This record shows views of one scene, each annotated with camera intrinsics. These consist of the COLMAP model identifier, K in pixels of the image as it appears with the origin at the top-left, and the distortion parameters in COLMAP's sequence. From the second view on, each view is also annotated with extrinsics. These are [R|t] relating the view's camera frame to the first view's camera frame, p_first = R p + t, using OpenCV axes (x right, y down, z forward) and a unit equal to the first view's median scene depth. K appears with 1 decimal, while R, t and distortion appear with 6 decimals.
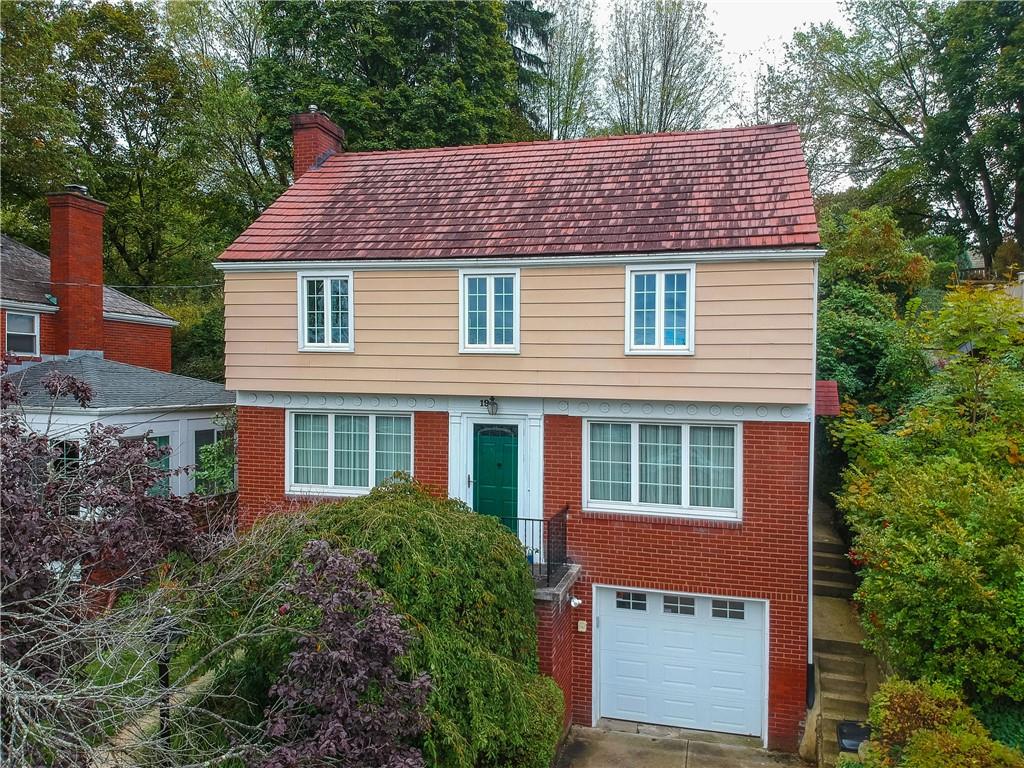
lens RADIAL K [[758.8, 0, 482.9], [0, 758.8, 417.6], [0, 0, 1]] dist [0.050947, -0.118108]
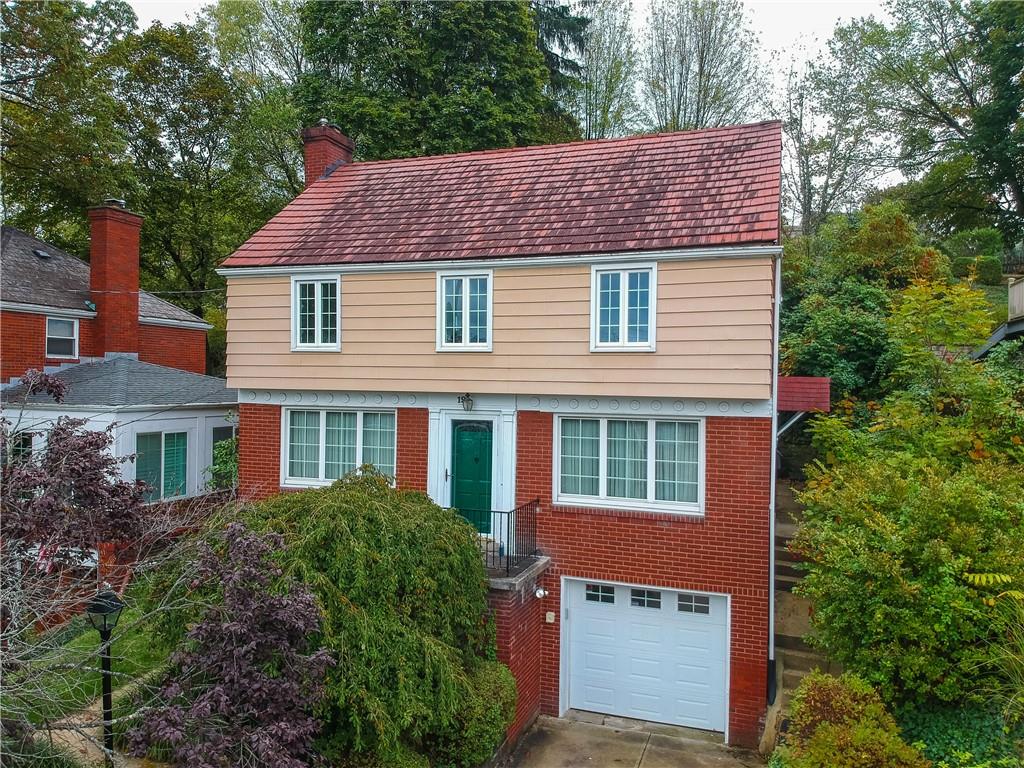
lens RADIAL K [[763.2, 0, 511.9], [0, 763.2, 404.4], [0, 0, 1]] dist [0.057173, -0.140827]
pose [[0.996247, -0.001574, -0.086542, 0.159630], [-0.000257, 0.999776, -0.021148, 0.009419], [0.086556, 0.021091, 0.996024, -0.031808]]
